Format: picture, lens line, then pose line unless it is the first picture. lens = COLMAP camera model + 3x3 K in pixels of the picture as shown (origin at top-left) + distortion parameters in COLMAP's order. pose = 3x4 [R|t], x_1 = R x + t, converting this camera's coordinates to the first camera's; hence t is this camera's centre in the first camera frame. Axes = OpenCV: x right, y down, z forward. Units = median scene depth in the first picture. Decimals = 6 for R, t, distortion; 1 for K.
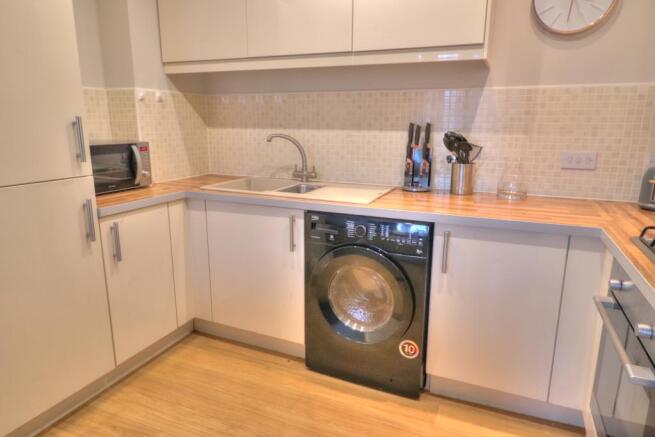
lens RADIAL K [[411.2, 0, 328.4], [0, 411.2, 211.6], [0, 0, 1]] dist [-0.002696, -0.000178]
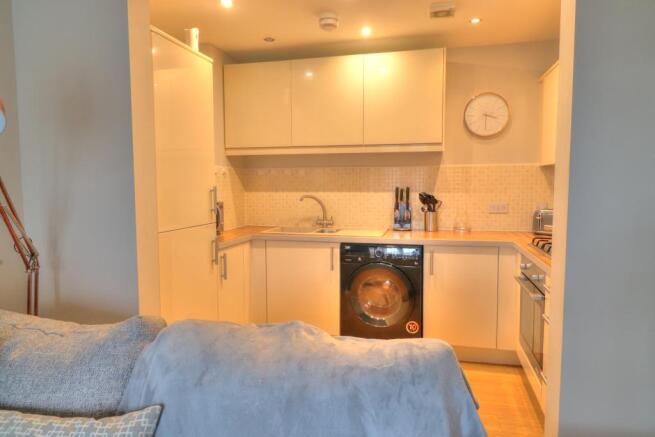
lens RADIAL K [[411.2, 0, 328.4], [0, 411.2, 211.6], [0, 0, 1]] dist [-0.002696, -0.000178]
pose [[0.986764, -0.021410, 0.160745, -0.329025], [0.045160, 0.988315, -0.145585, 0.098156], [-0.155750, 0.150917, 0.976200, -0.503617]]
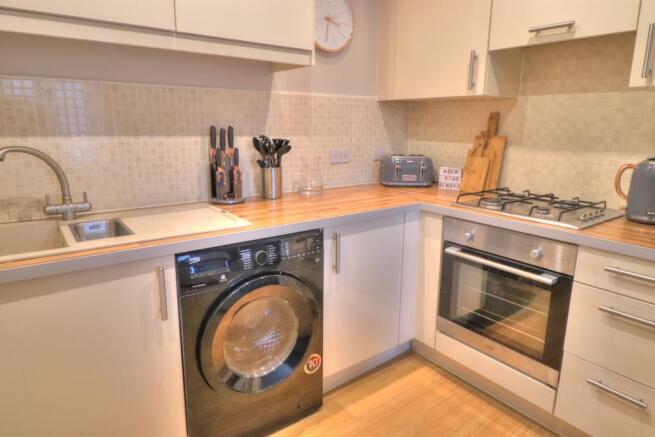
lens RADIAL K [[411.2, 0, 328.4], [0, 411.2, 211.6], [0, 0, 1]] dist [-0.002696, -0.000178]
pose [[0.492112, -0.181013, 0.851505, -0.475313], [0.181448, 0.977988, 0.103037, -0.090826], [-0.851412, 0.103798, 0.514124, 0.392636]]
